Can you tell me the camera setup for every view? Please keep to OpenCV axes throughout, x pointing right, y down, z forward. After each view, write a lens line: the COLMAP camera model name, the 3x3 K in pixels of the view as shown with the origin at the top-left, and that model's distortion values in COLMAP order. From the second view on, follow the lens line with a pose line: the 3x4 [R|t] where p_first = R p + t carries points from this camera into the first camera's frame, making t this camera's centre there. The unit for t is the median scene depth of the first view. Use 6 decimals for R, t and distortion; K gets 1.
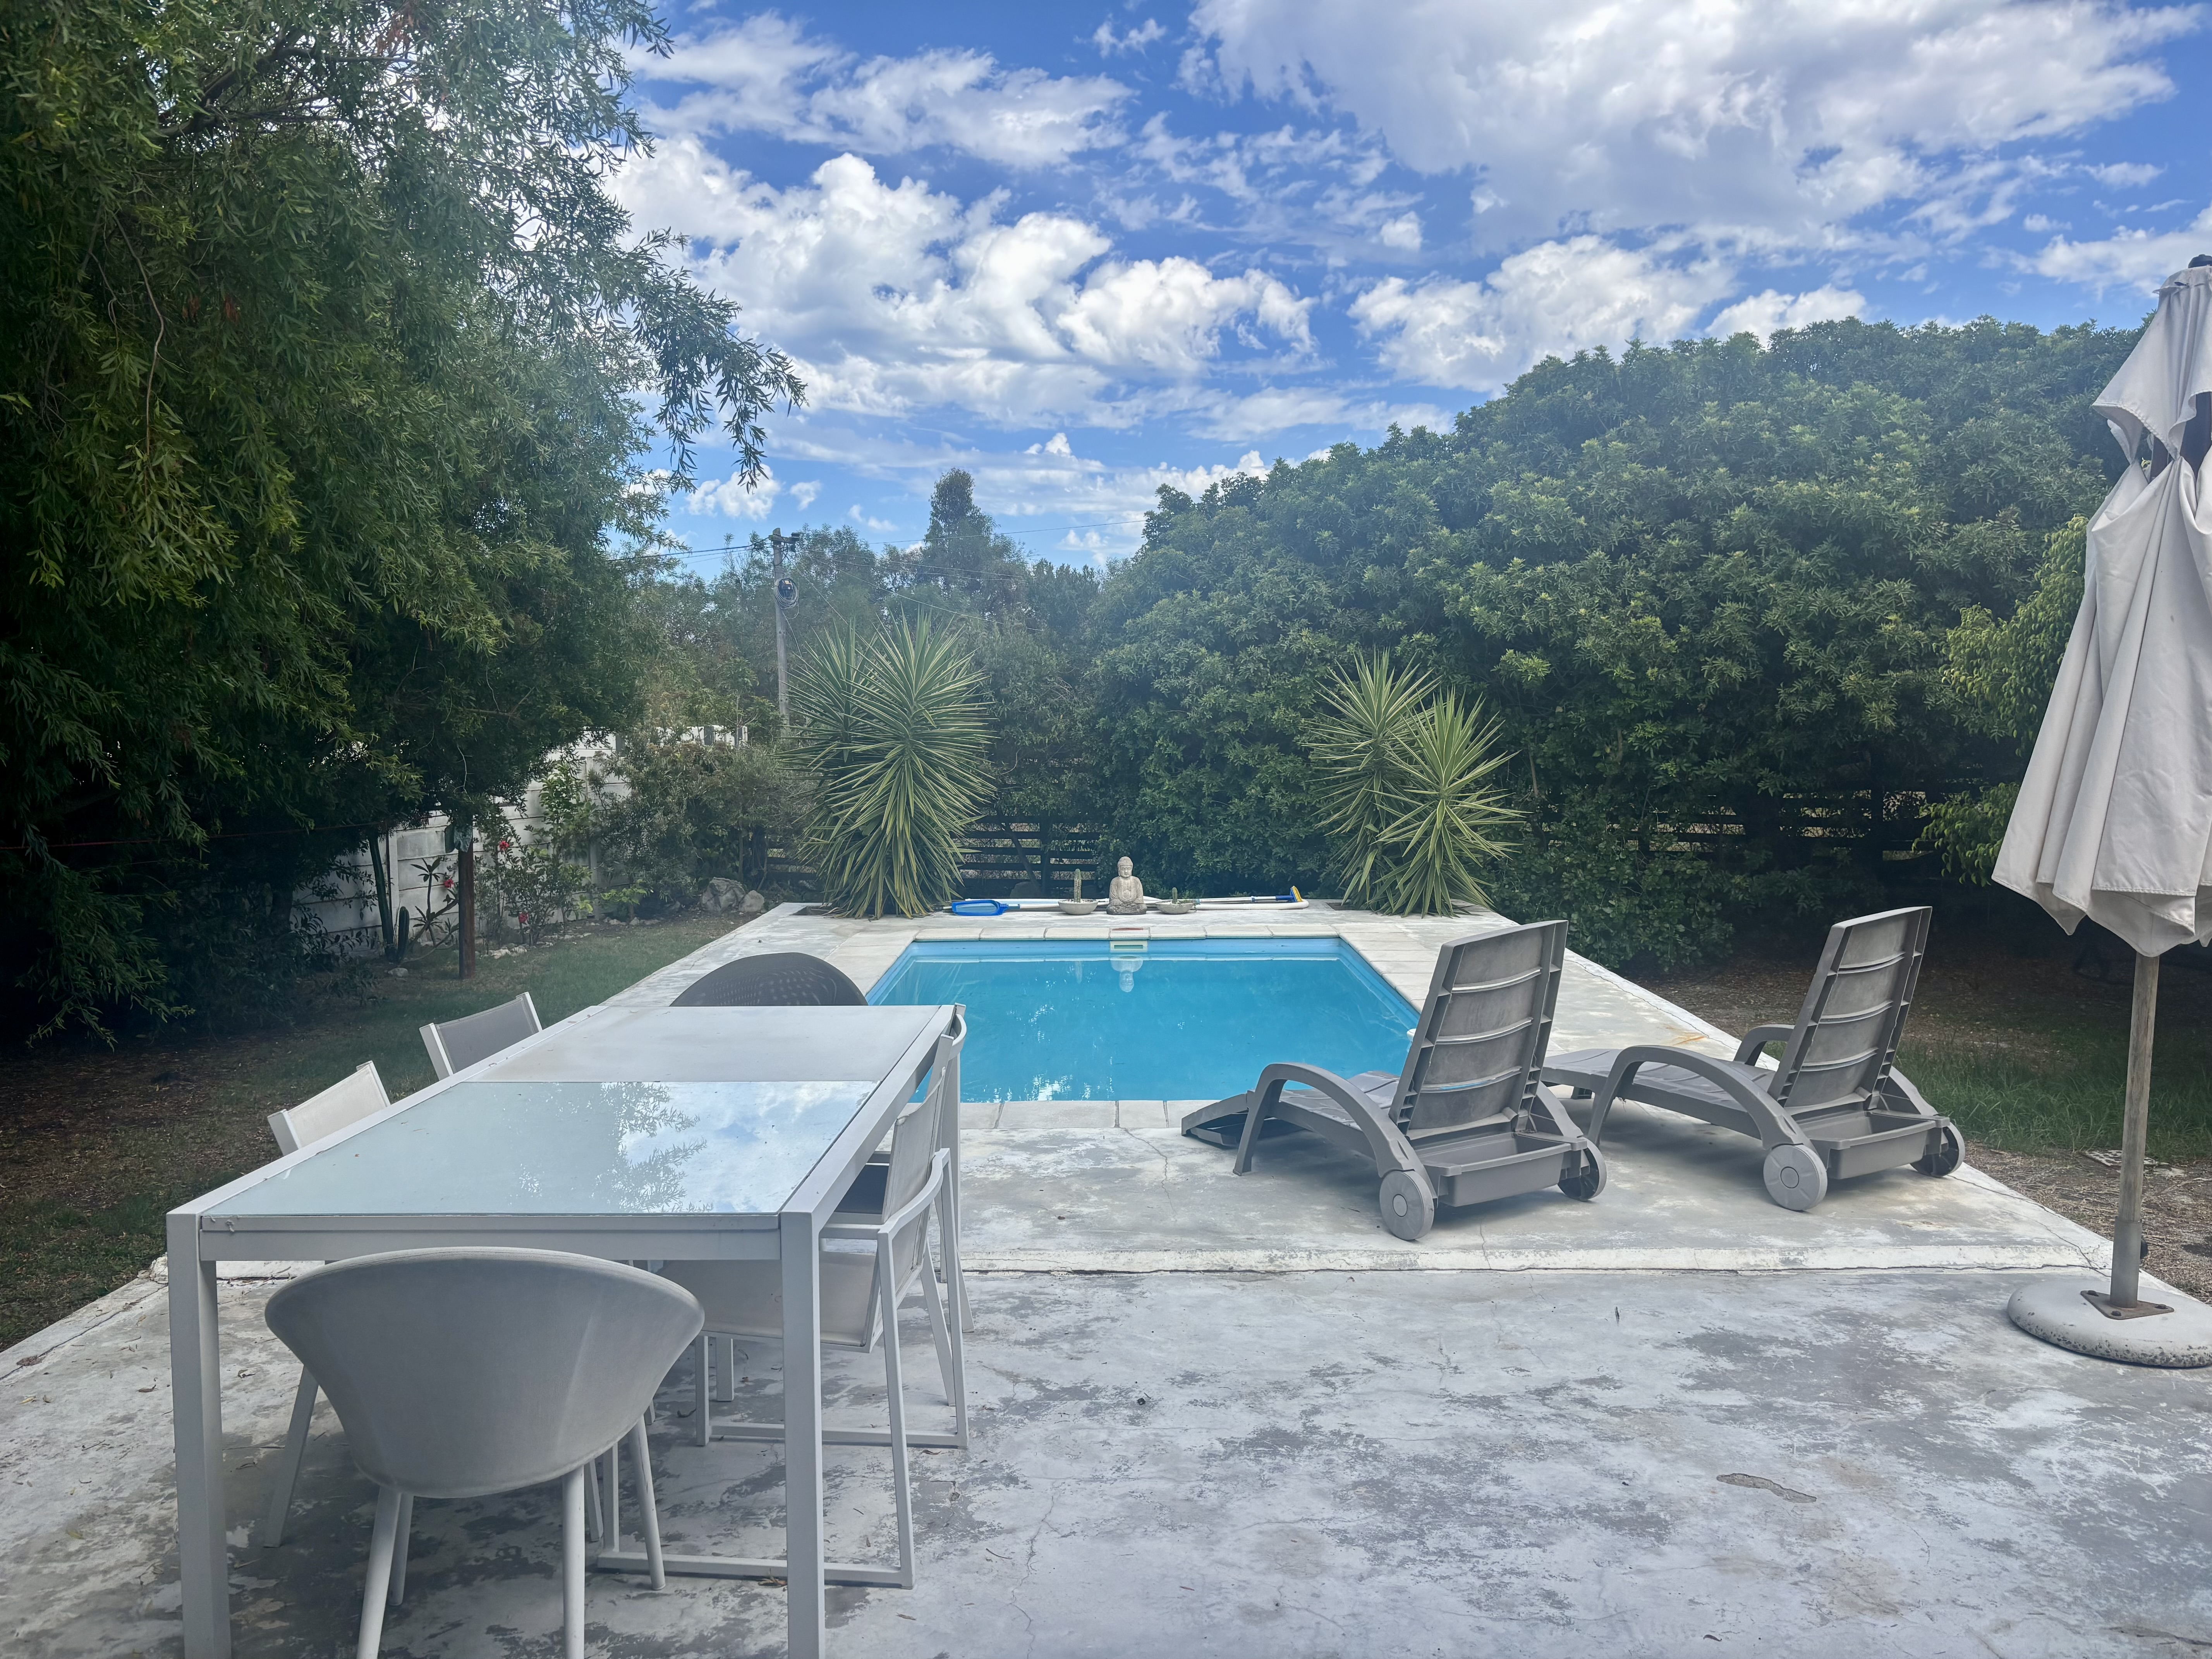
lens RADIAL K [[1758.7, 0, 1153.8], [0, 1758.7, 870.3], [0, 0, 1]] dist [0.101434, -0.273451]
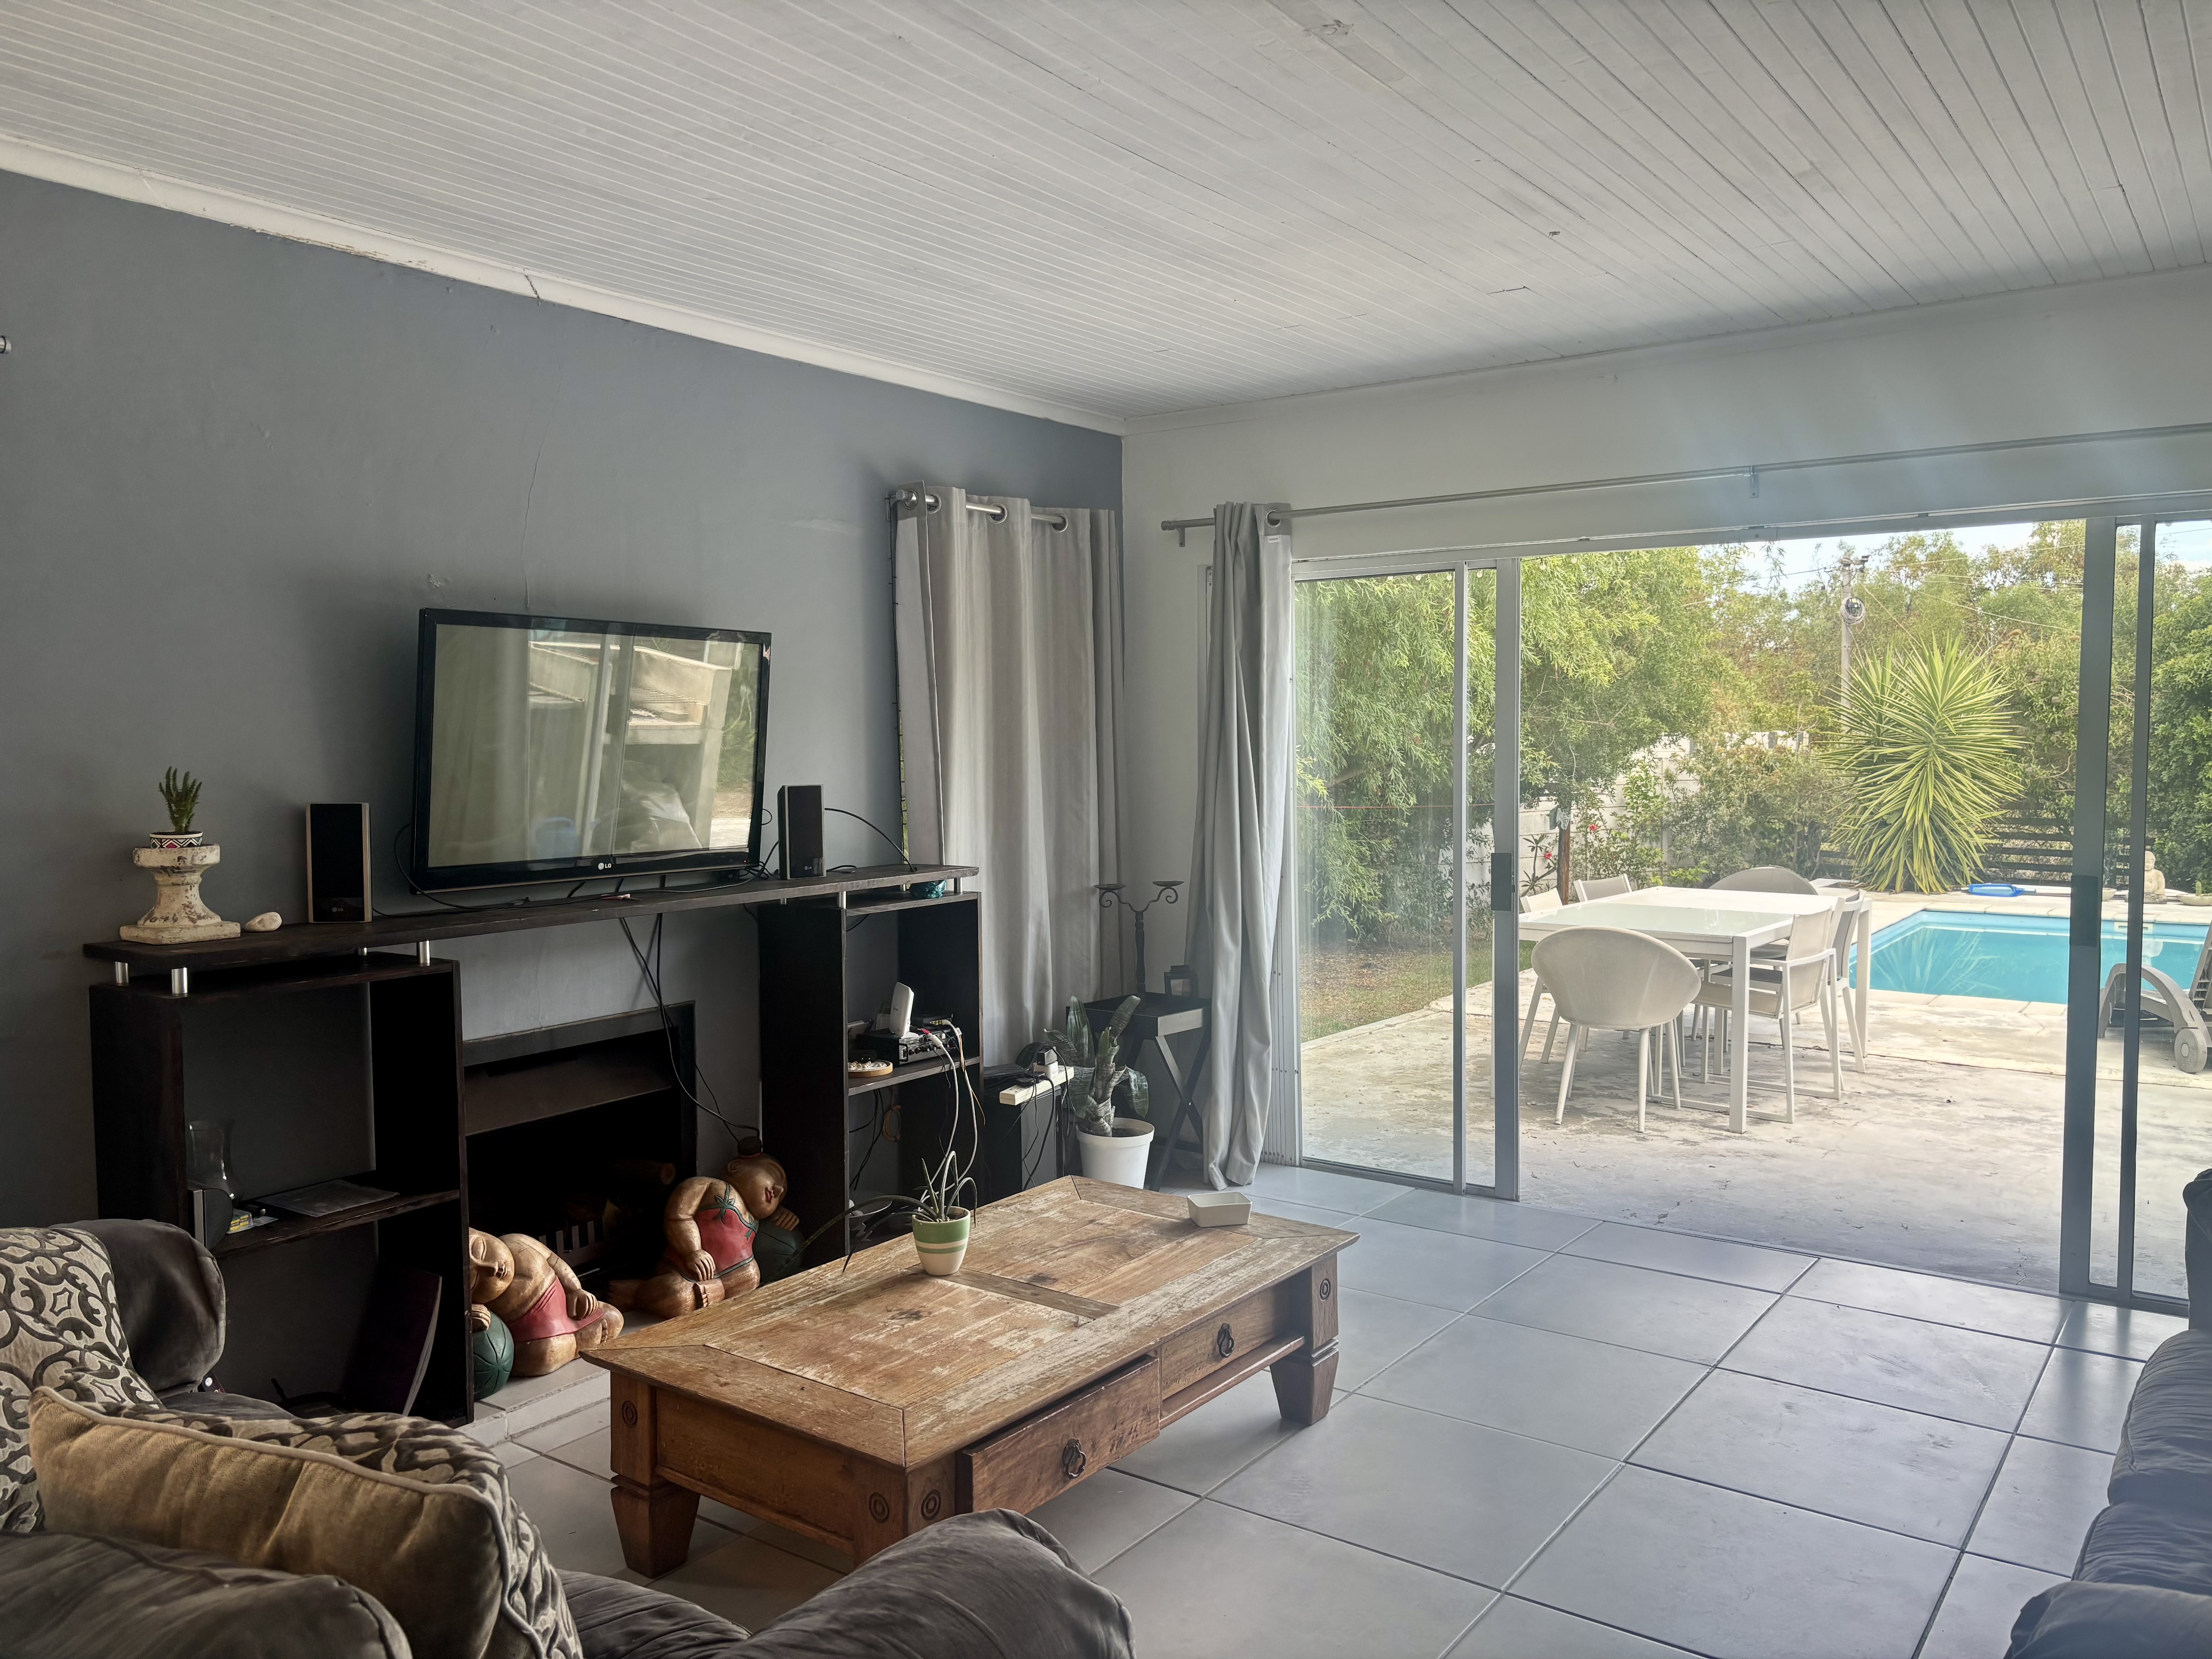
lens RADIAL K [[1649.6, 0, 1106.0], [0, 1649.6, 829.5], [0, 0, 1]] dist [0.000789, 0.000526]
pose [[0.805122, 0.038540, -0.591856, 0.049661], [-0.051268, 0.998674, -0.004710, 0.011847], [0.590890, 0.034135, 0.806030, -0.154845]]
